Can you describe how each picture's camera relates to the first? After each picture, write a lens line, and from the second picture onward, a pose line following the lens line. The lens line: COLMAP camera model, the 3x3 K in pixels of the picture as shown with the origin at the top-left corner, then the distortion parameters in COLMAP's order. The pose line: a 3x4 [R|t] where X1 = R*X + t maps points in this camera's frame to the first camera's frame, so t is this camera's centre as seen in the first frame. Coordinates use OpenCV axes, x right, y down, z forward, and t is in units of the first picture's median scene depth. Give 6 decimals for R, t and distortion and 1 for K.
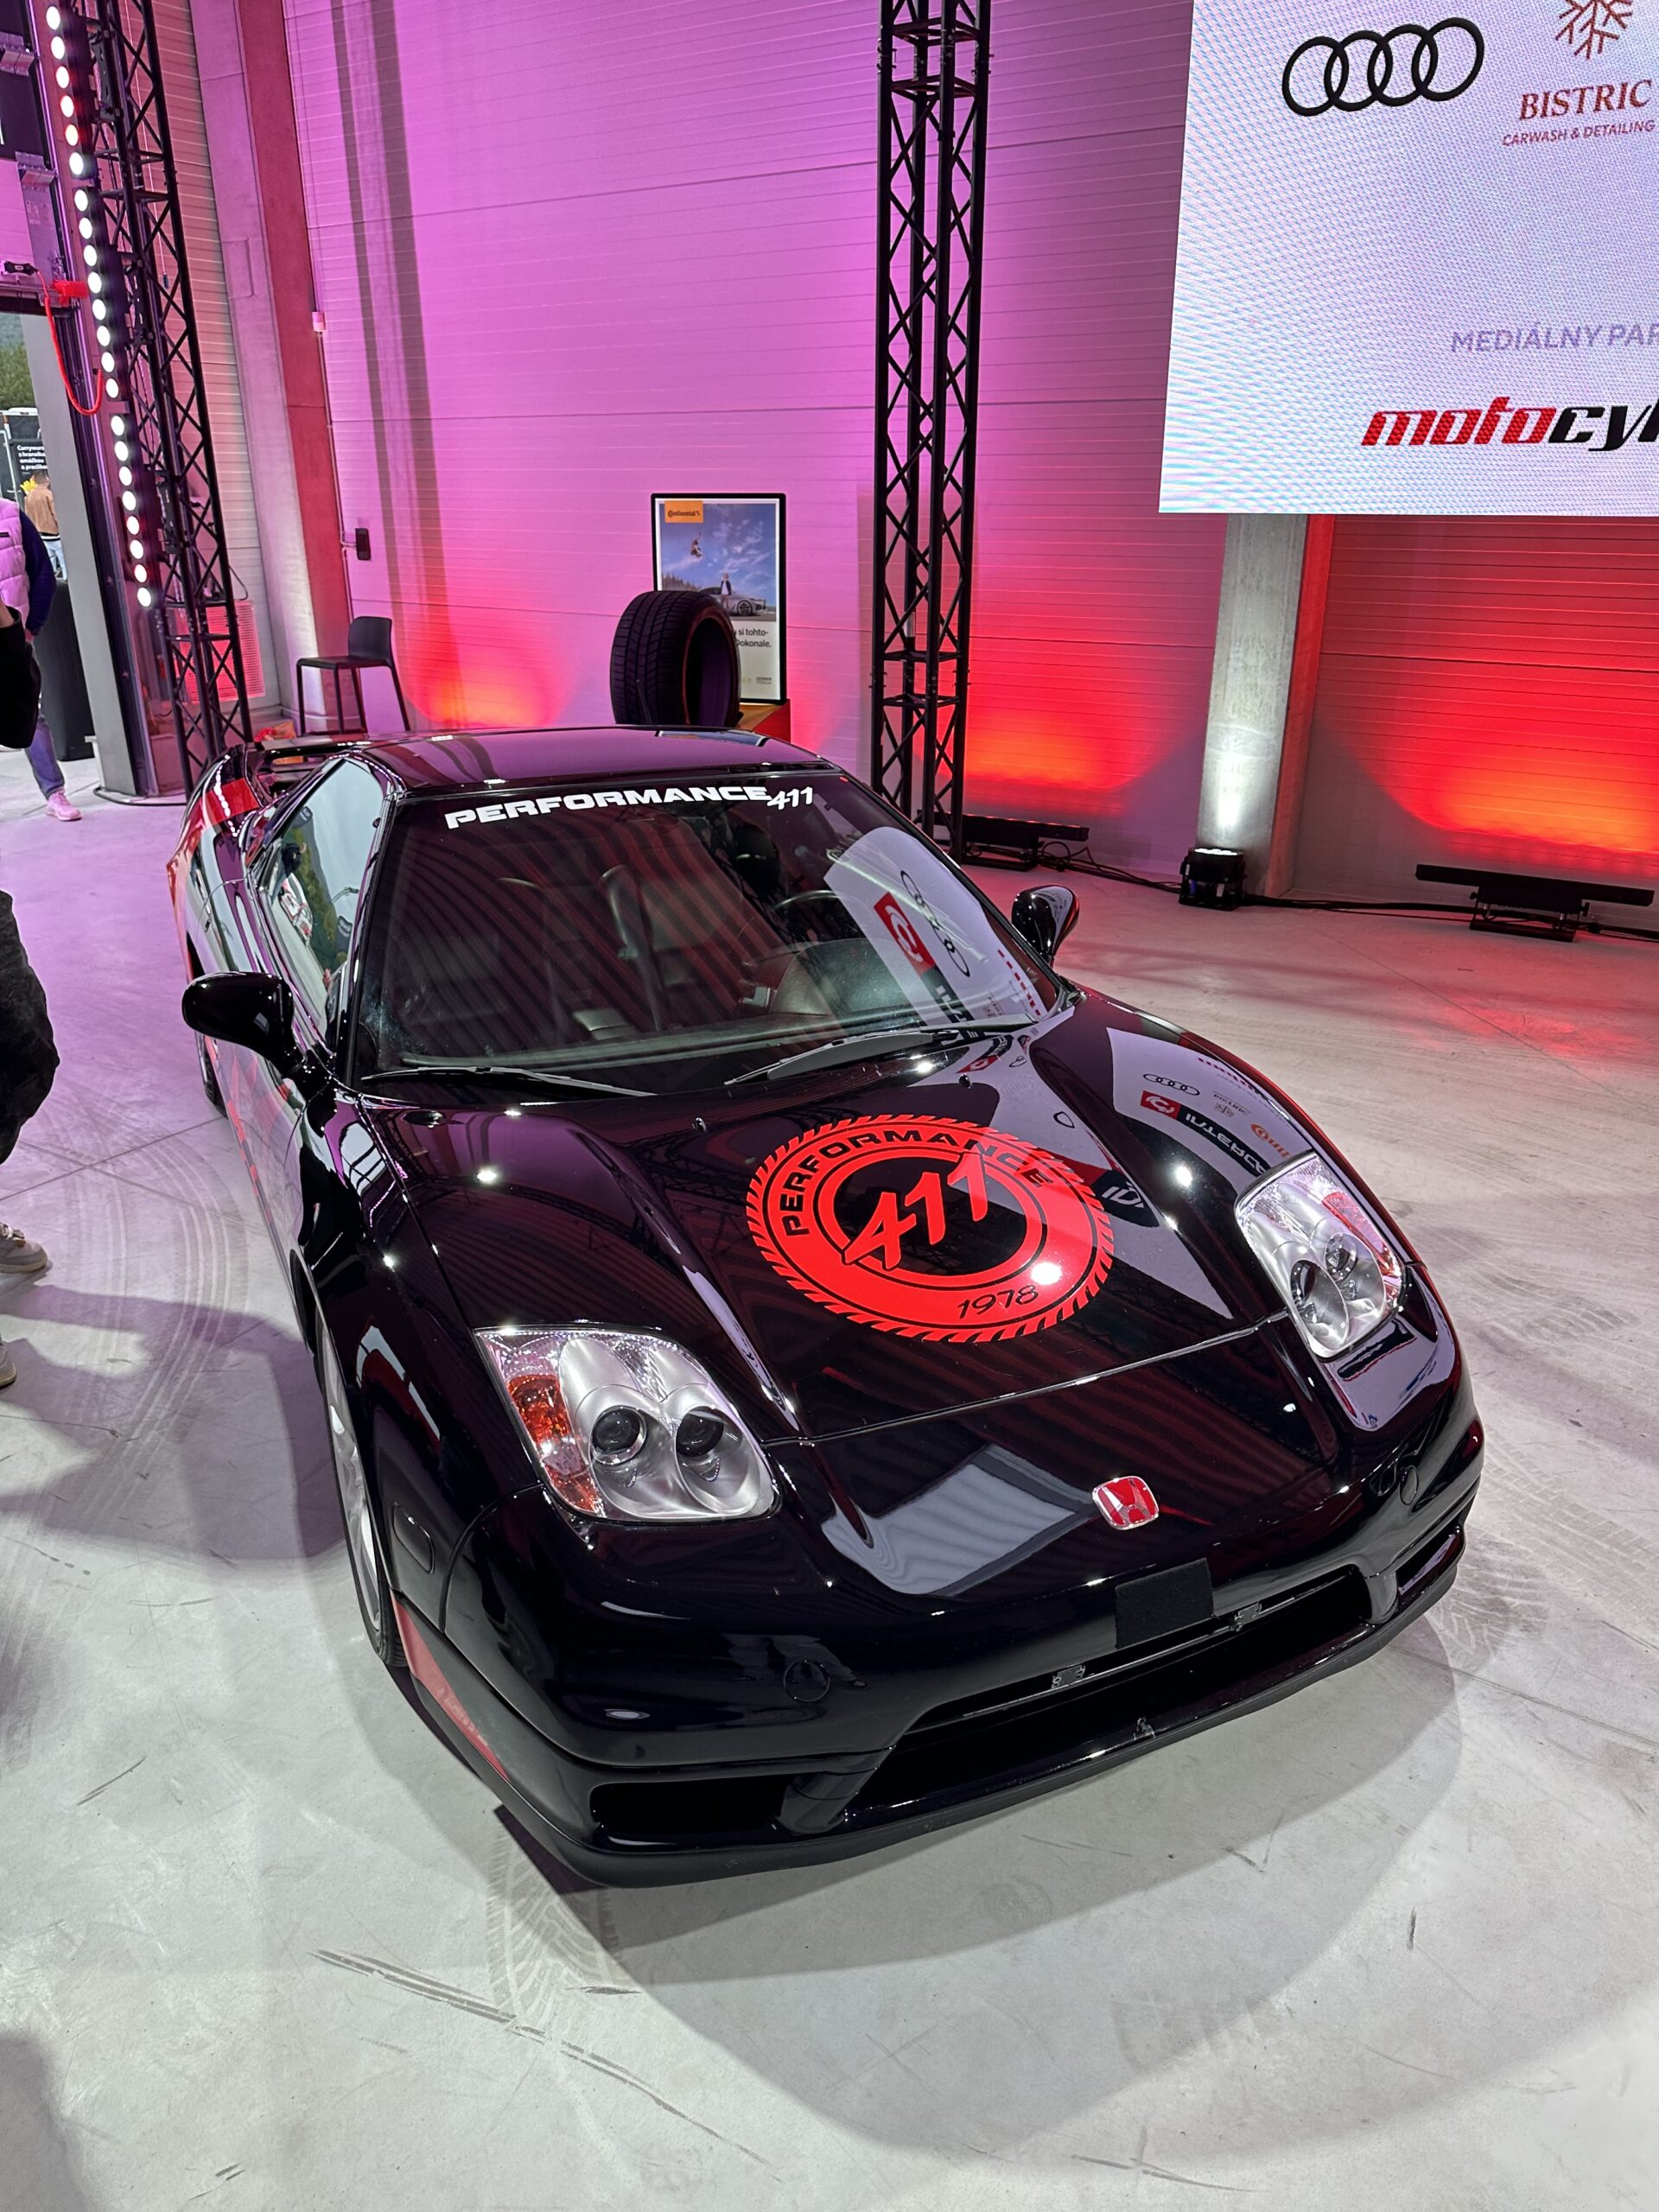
lens RADIAL K [[1700.9, 0, 786.9], [0, 1700.9, 1102.8], [0, 0, 1]] dist [0.055119, -0.001293]
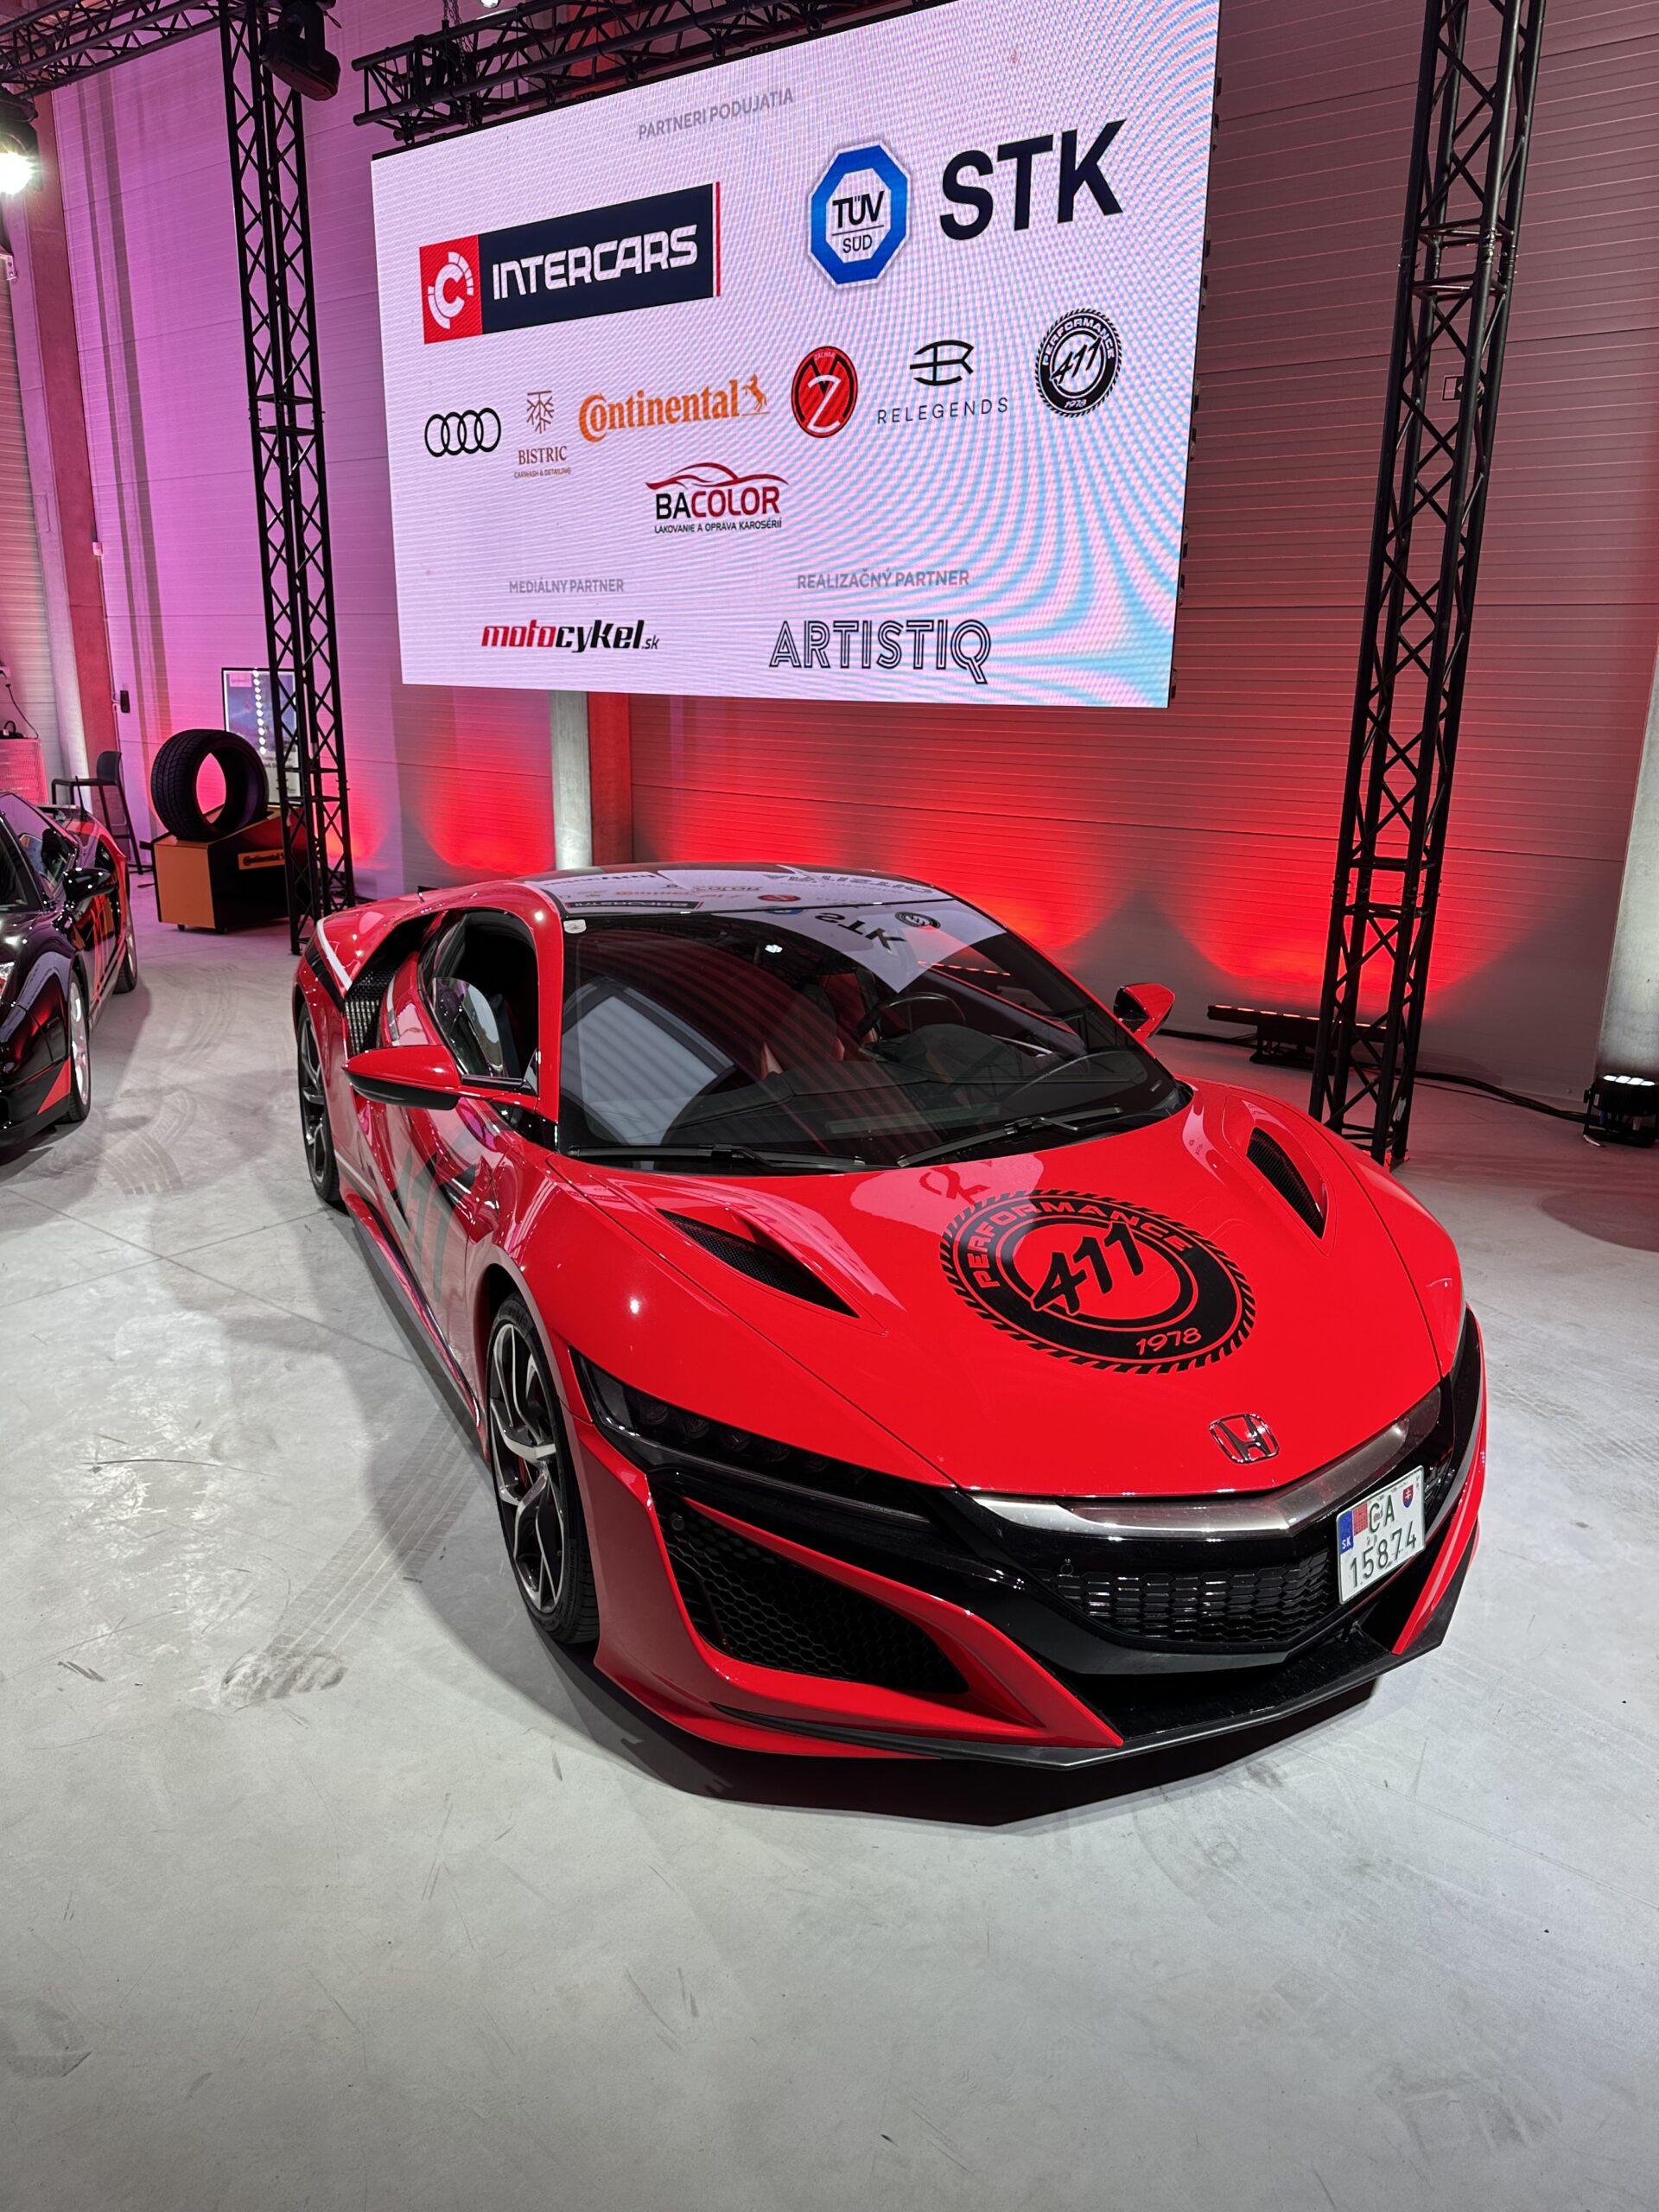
lens RADIAL K [[1578.5, 0, 832.9], [0, 1578.5, 1132.2], [0, 0, 1]] dist [0.005886, -0.020712]
pose [[0.999087, 0.030614, -0.029787, 0.386374], [-0.032473, 0.997418, -0.064048, 0.088247], [0.027750, 0.064957, 0.997502, -0.243109]]
